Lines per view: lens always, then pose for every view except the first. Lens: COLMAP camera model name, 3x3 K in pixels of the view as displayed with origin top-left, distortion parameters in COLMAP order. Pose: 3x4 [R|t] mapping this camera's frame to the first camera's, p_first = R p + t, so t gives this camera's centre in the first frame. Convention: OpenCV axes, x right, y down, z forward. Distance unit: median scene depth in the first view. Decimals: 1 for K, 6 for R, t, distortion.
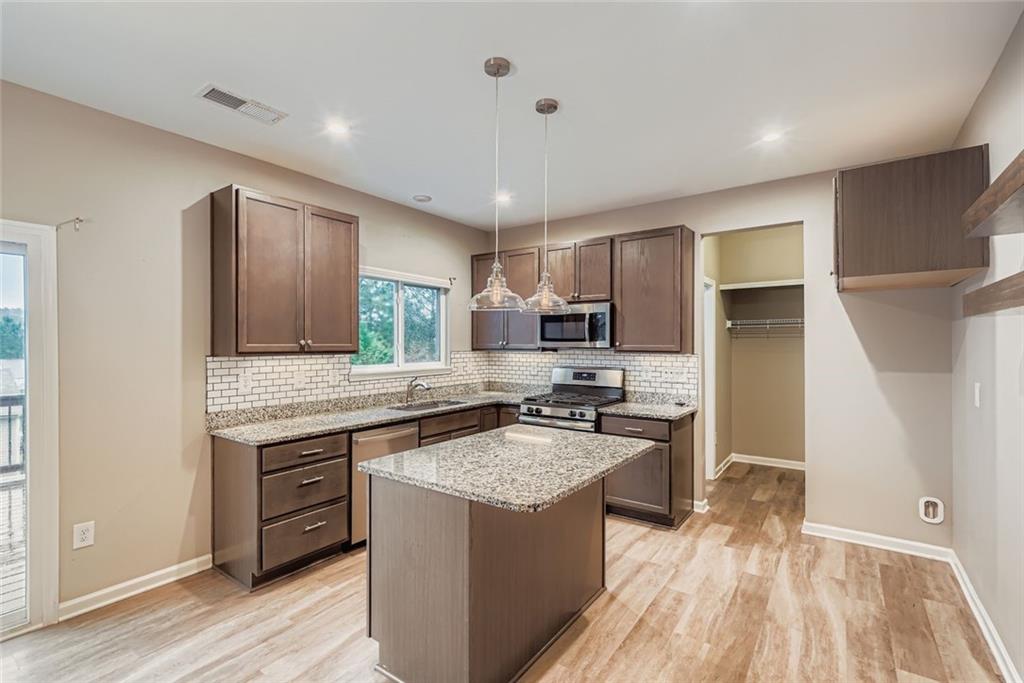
lens RADIAL K [[444.4, 0, 514.6], [0, 444.4, 344.3], [0, 0, 1]] dist [0.002464, -0.000047]
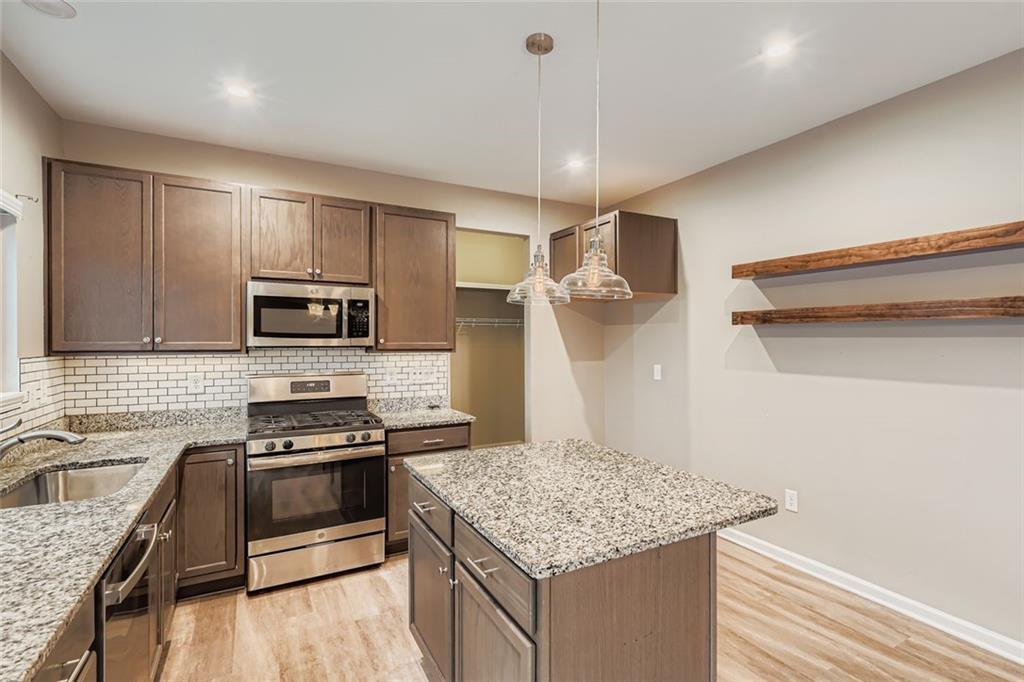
lens RADIAL K [[495.4, 0, 514.9], [0, 495.4, 338.5], [0, 0, 1]] dist [-0.000282, -0.000233]
pose [[0.437423, 0.004683, 0.899243, -0.445540], [0.003457, 0.999970, -0.006889, 0.001819], [-0.899249, 0.006122, 0.437394, 0.385198]]
